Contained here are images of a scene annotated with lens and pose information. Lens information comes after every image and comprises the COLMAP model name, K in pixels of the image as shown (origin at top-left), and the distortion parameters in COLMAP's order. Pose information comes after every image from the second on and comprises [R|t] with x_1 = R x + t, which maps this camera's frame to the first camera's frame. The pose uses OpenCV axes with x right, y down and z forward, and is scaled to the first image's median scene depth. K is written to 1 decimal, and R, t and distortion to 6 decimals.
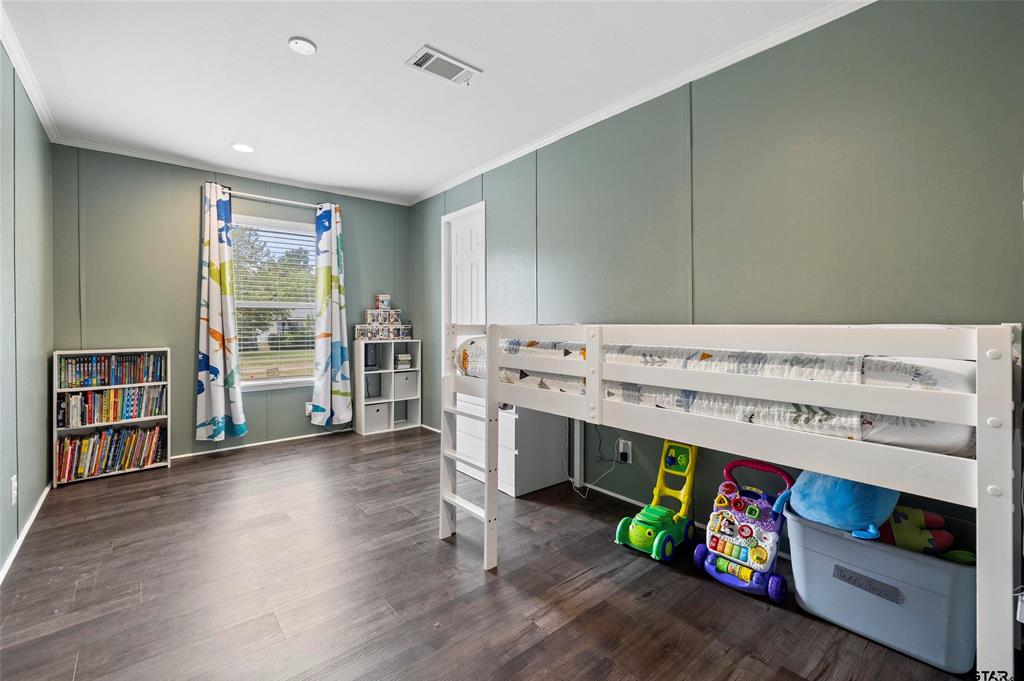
lens RADIAL K [[435.0, 0, 513.3], [0, 435.0, 337.2], [0, 0, 1]] dist [-0.000874, 0.000688]
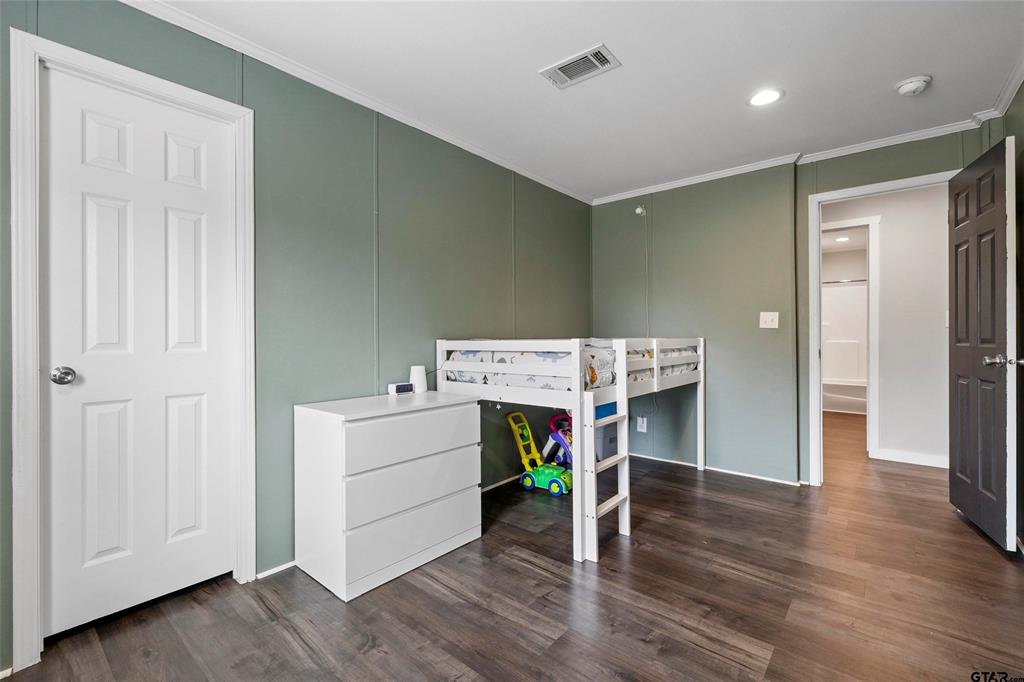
lens RADIAL K [[435.0, 0, 514.2], [0, 435.0, 338.7], [0, 0, 1]] dist [-0.000874, 0.000688]
pose [[-0.159536, 0.006244, 0.987172, -1.092395], [0.032539, 0.999470, -0.001063, -0.033440], [-0.986656, 0.031952, -0.159655, 1.323761]]
